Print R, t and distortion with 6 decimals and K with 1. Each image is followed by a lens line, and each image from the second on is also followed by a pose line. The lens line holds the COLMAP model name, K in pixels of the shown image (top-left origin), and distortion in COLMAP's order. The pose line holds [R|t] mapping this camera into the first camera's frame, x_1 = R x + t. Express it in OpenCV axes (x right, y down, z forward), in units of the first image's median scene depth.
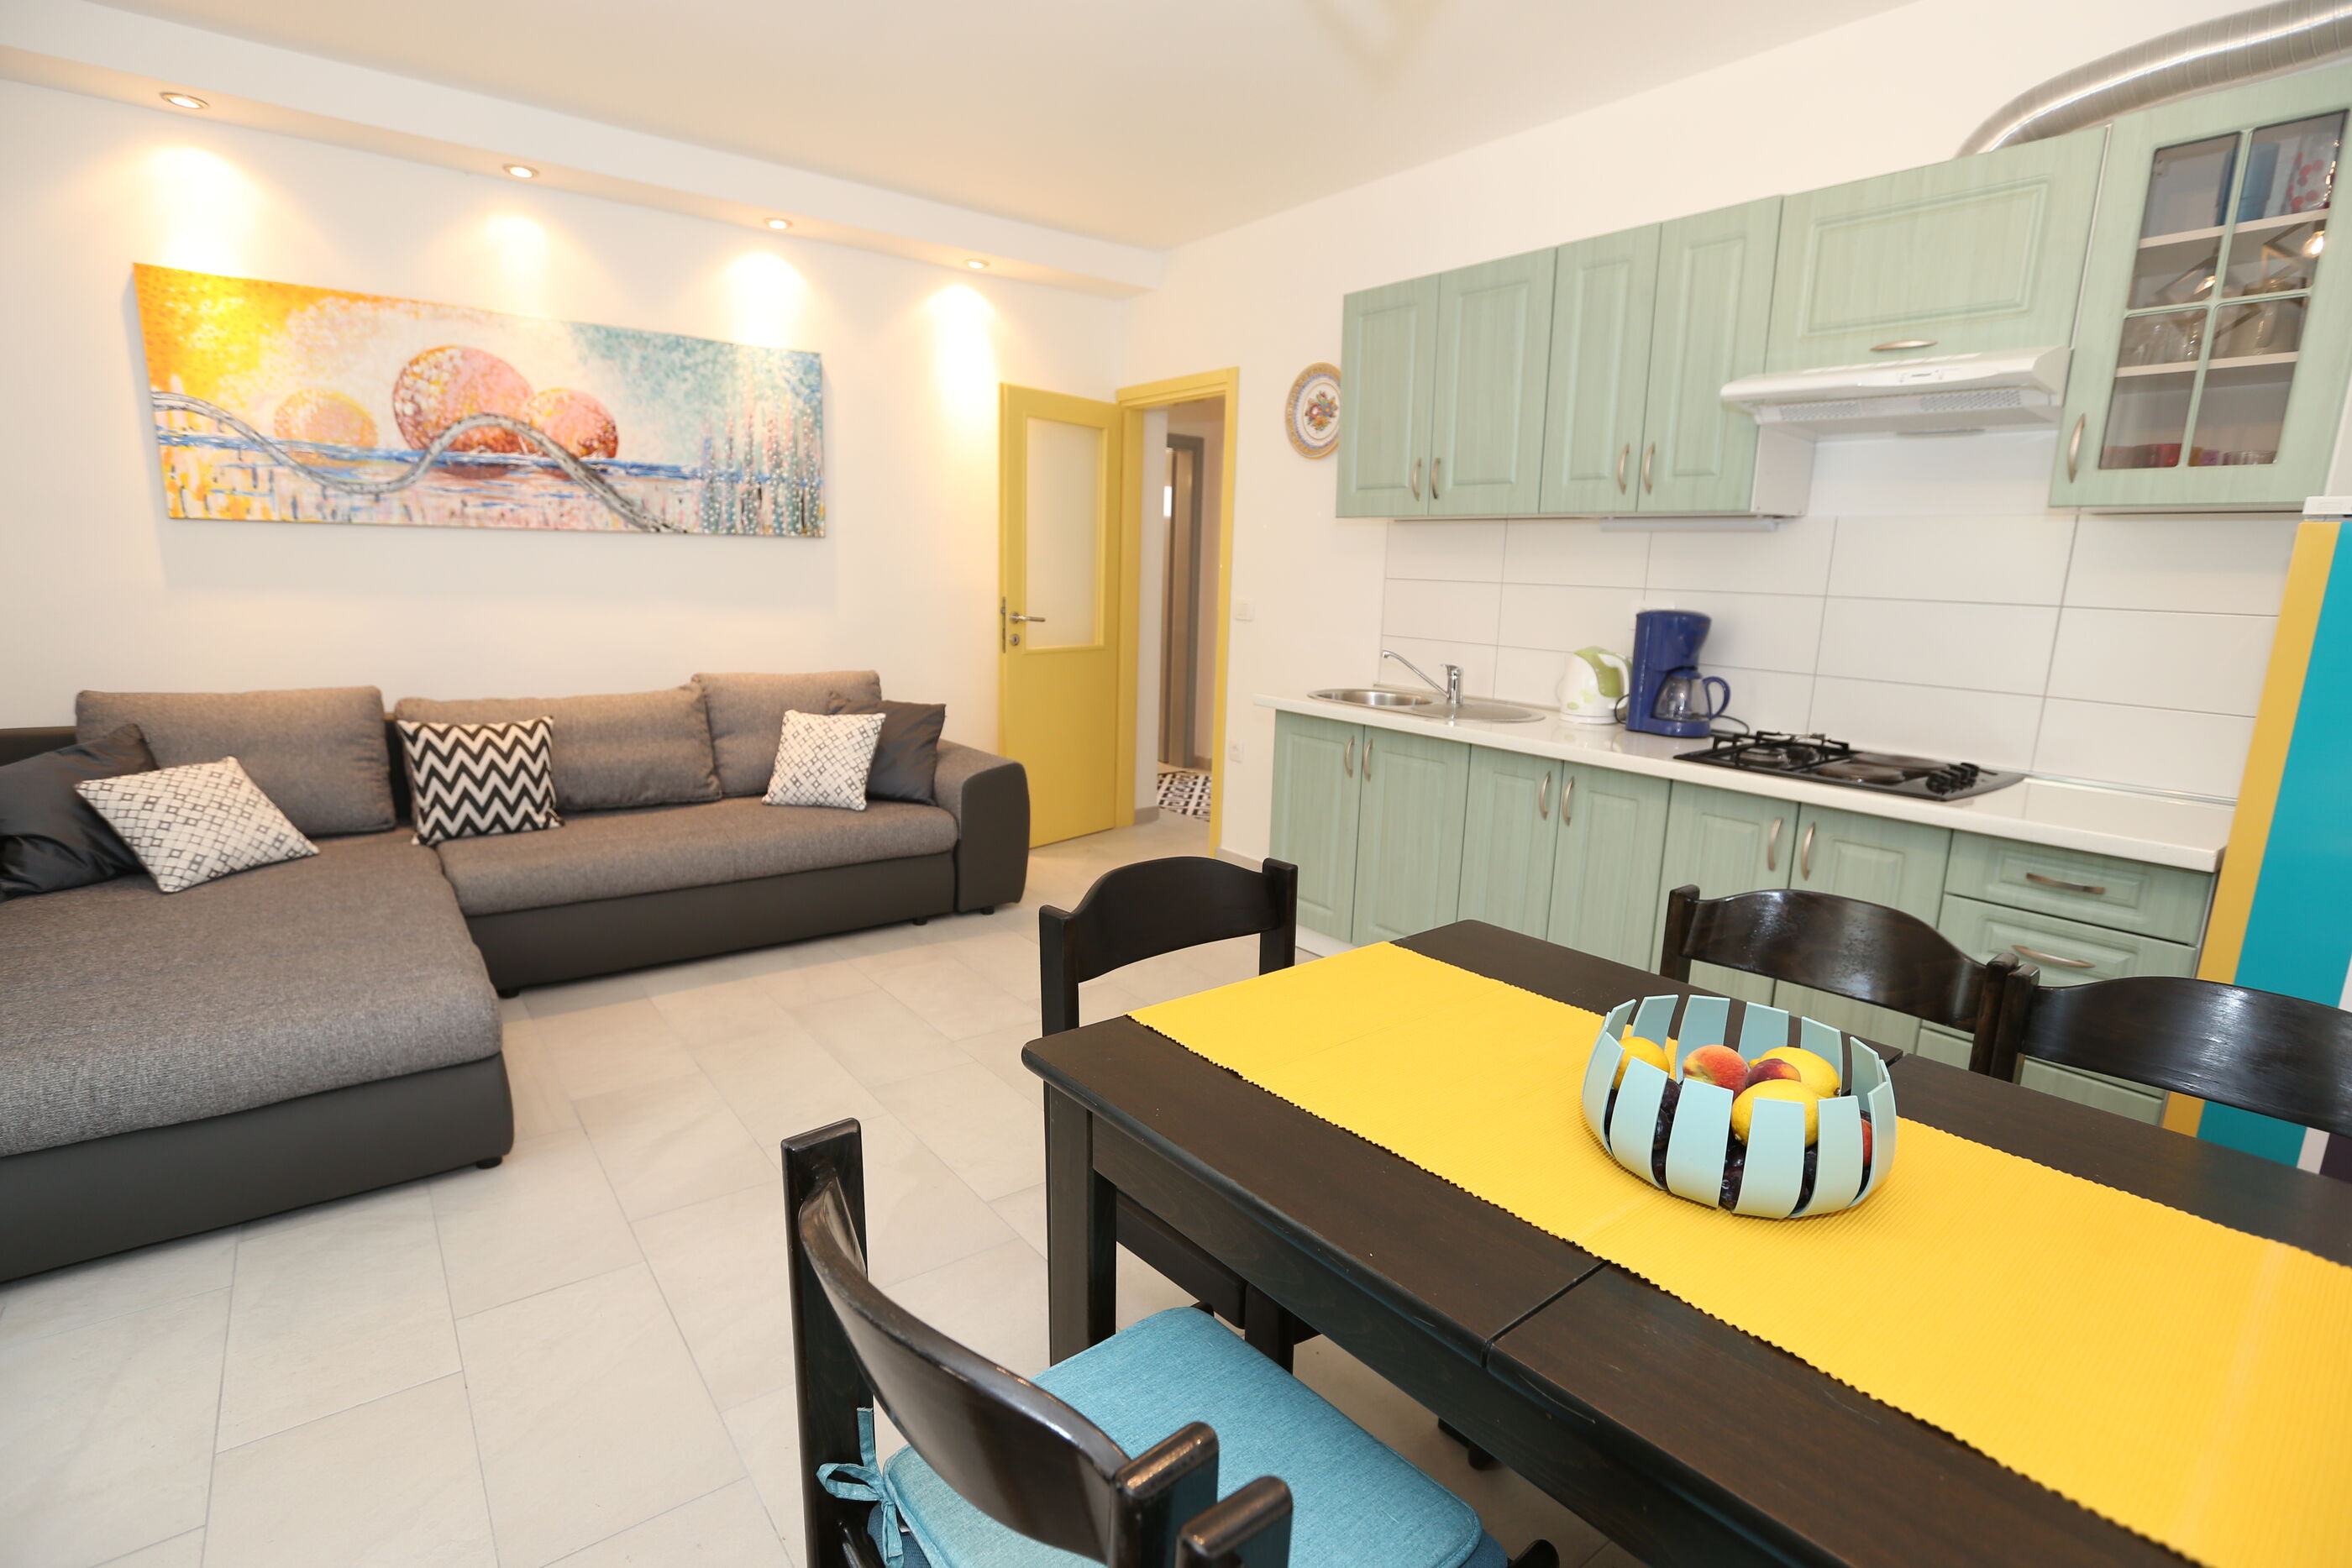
lens RADIAL K [[1117.9, 0, 1149.3], [0, 1117.9, 783.8], [0, 0, 1]] dist [-0.019924, 0.008753]
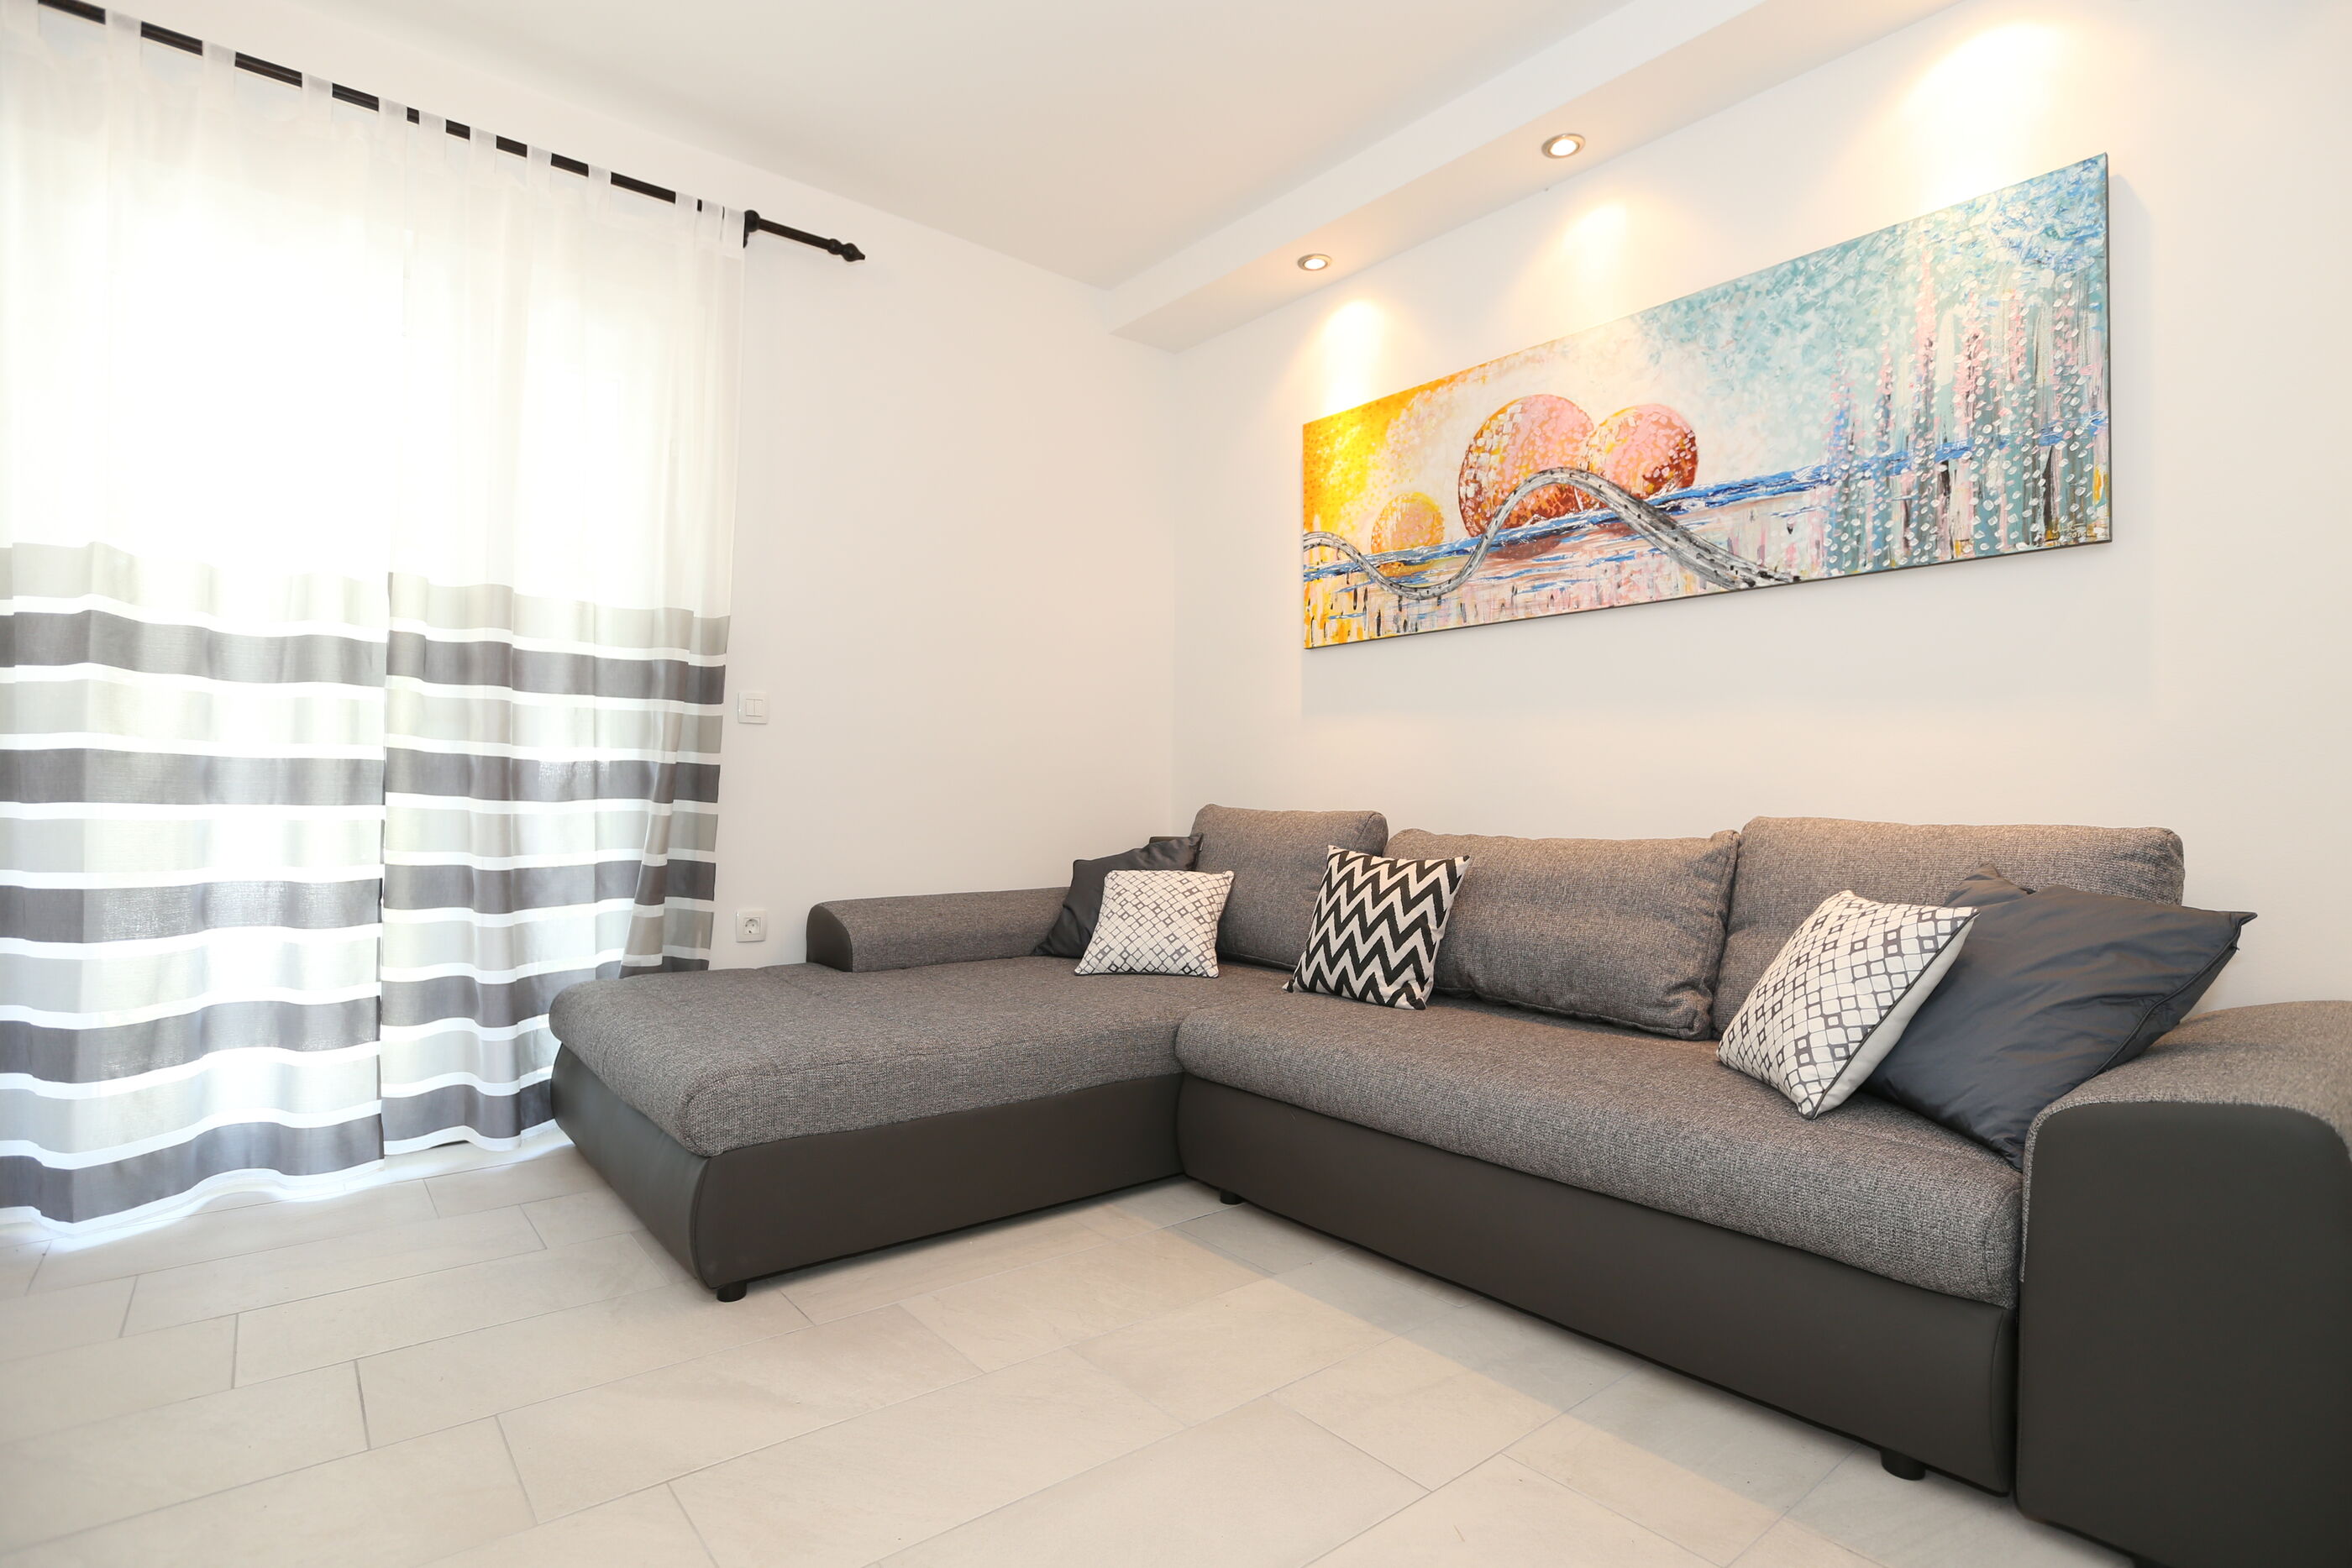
lens RADIAL K [[1165.3, 0, 1179.5], [0, 1165.3, 781.7], [0, 0, 1]] dist [-0.039801, 0.016692]
pose [[0.043610, -0.042412, -0.998148, 0.188568], [-0.193577, 0.979806, -0.050091, -0.035692], [0.980115, 0.195403, 0.034520, 0.794199]]
